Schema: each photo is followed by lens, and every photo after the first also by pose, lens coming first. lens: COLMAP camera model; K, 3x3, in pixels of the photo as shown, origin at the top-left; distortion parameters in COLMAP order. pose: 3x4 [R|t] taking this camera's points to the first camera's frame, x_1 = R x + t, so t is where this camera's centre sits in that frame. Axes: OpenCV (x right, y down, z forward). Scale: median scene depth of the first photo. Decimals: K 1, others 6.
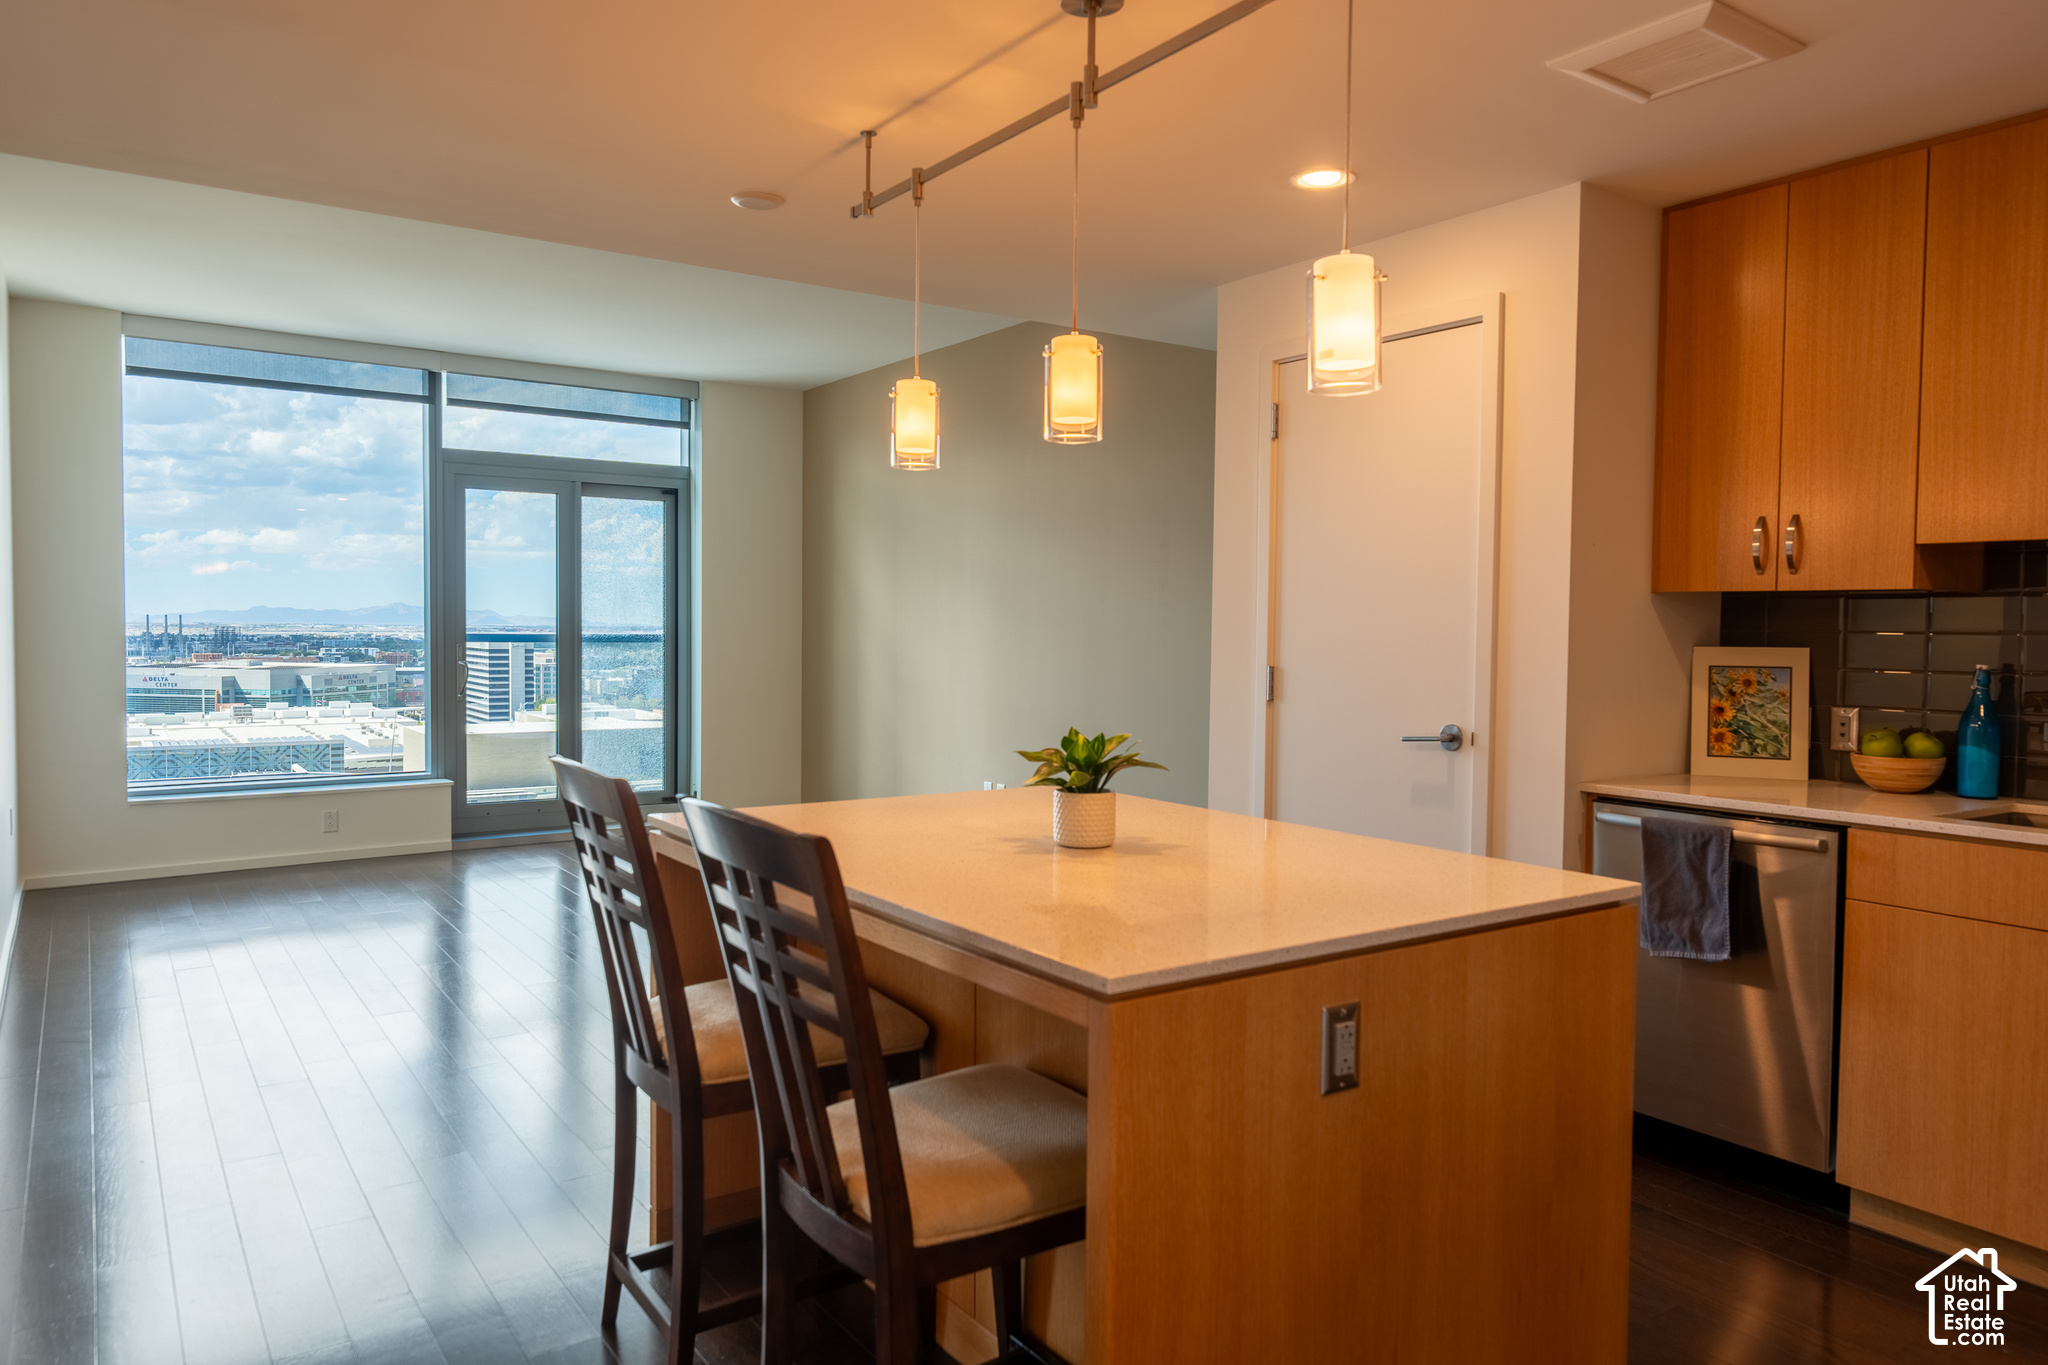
lens RADIAL K [[1366.8, 0, 1031.8], [0, 1366.8, 683.5], [0, 0, 1]] dist [0.006096, 0.002410]
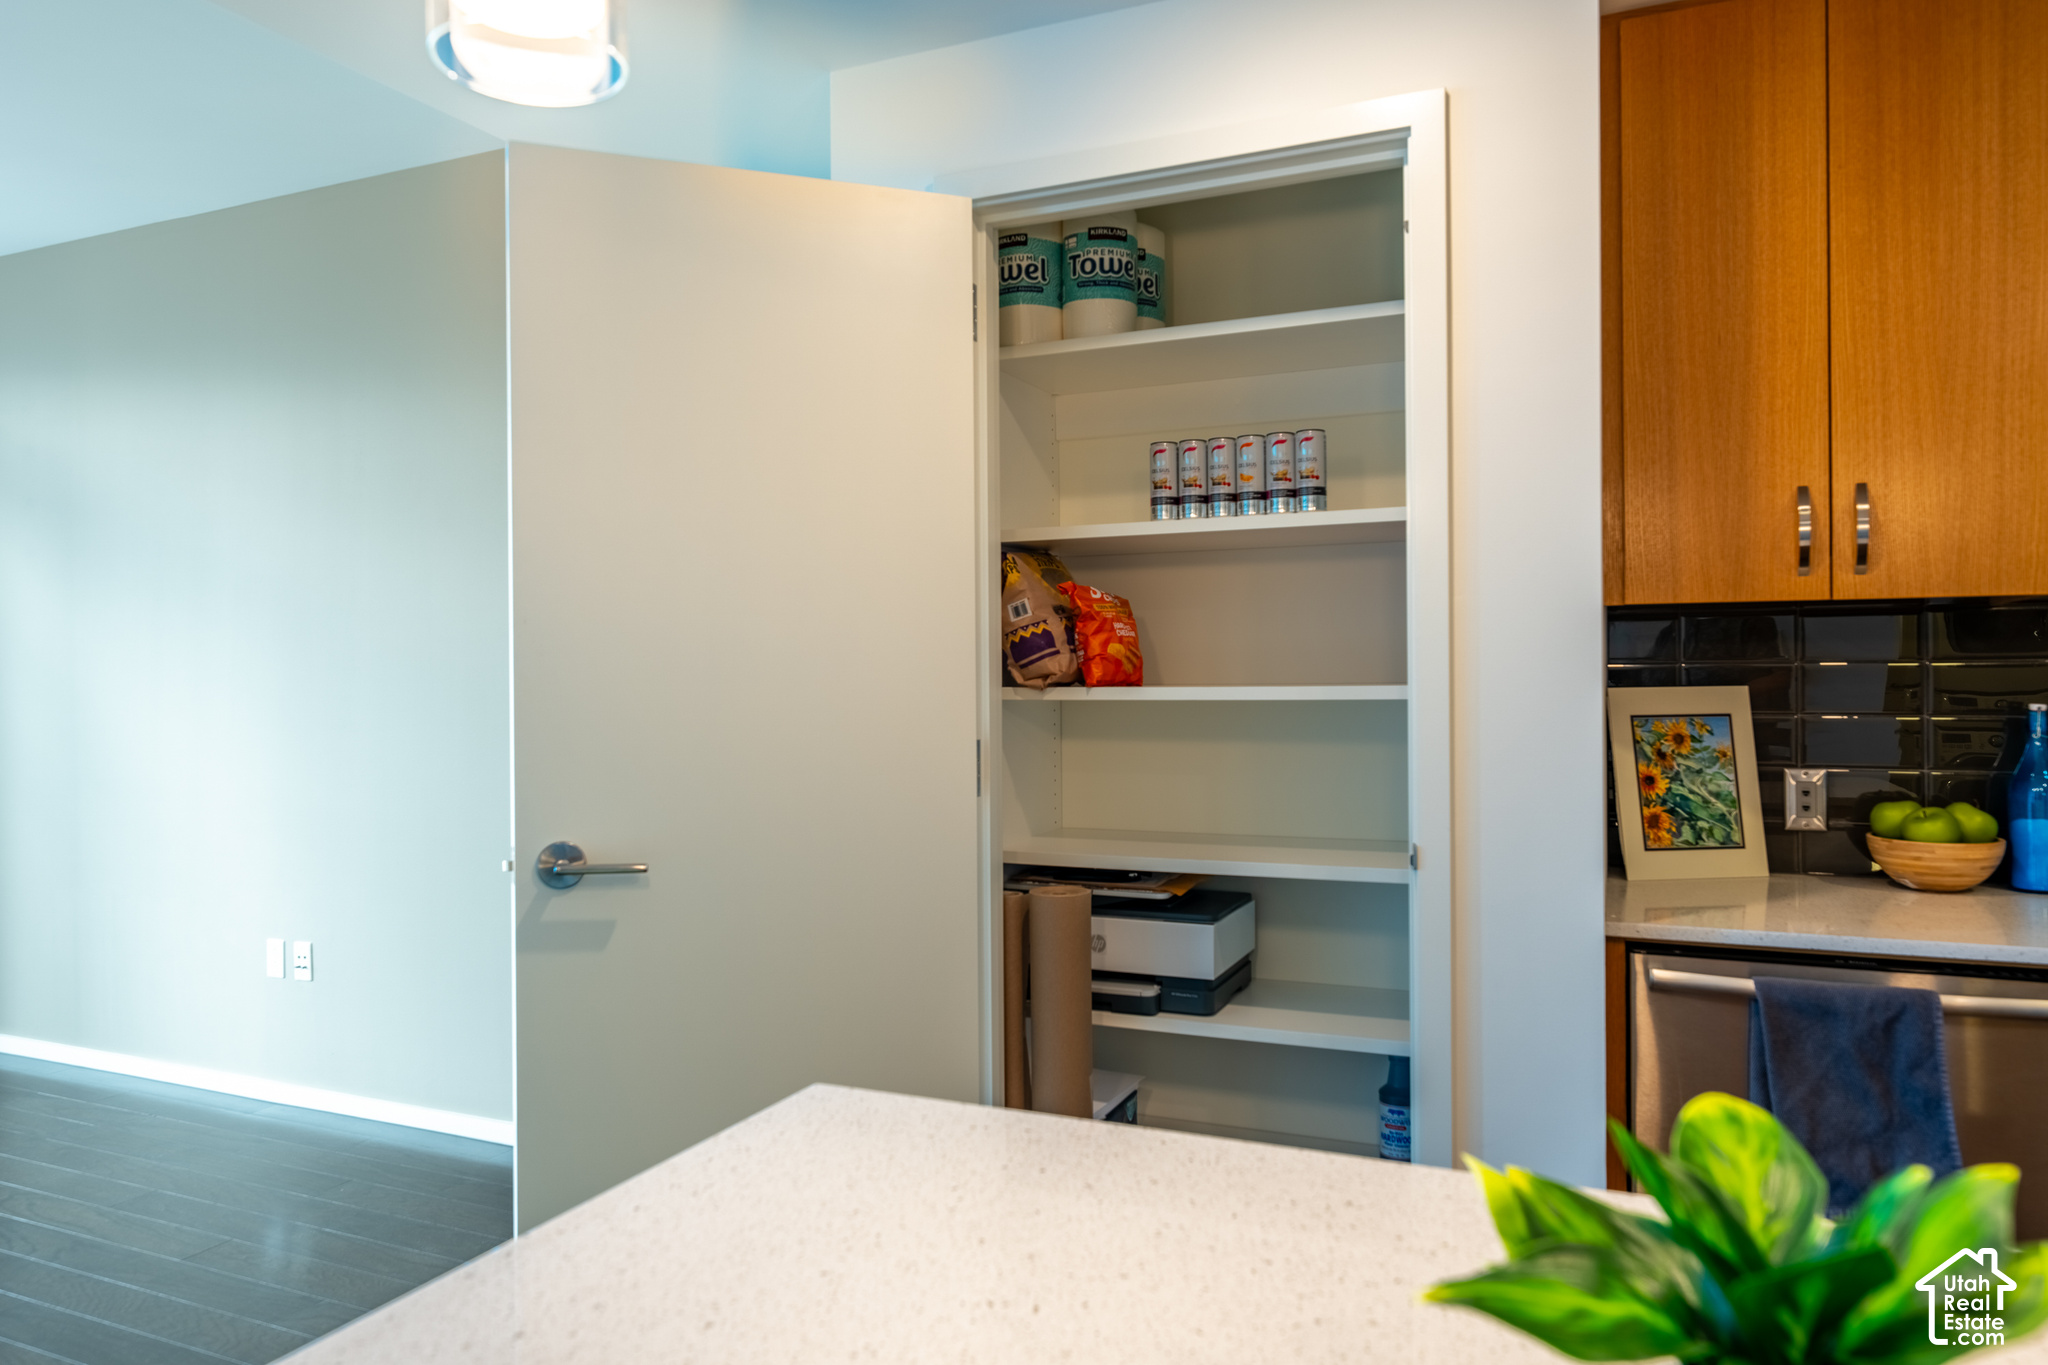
lens RADIAL K [[1366.8, 0, 1019.1], [0, 1366.8, 671.6], [0, 0, 1]] dist [0.006096, 0.002410]
pose [[0.851681, -0.017835, 0.523756, -0.118430], [0.040312, 0.998689, -0.031544, -0.026073], [-0.522507, 0.047979, 0.851284, 0.595350]]
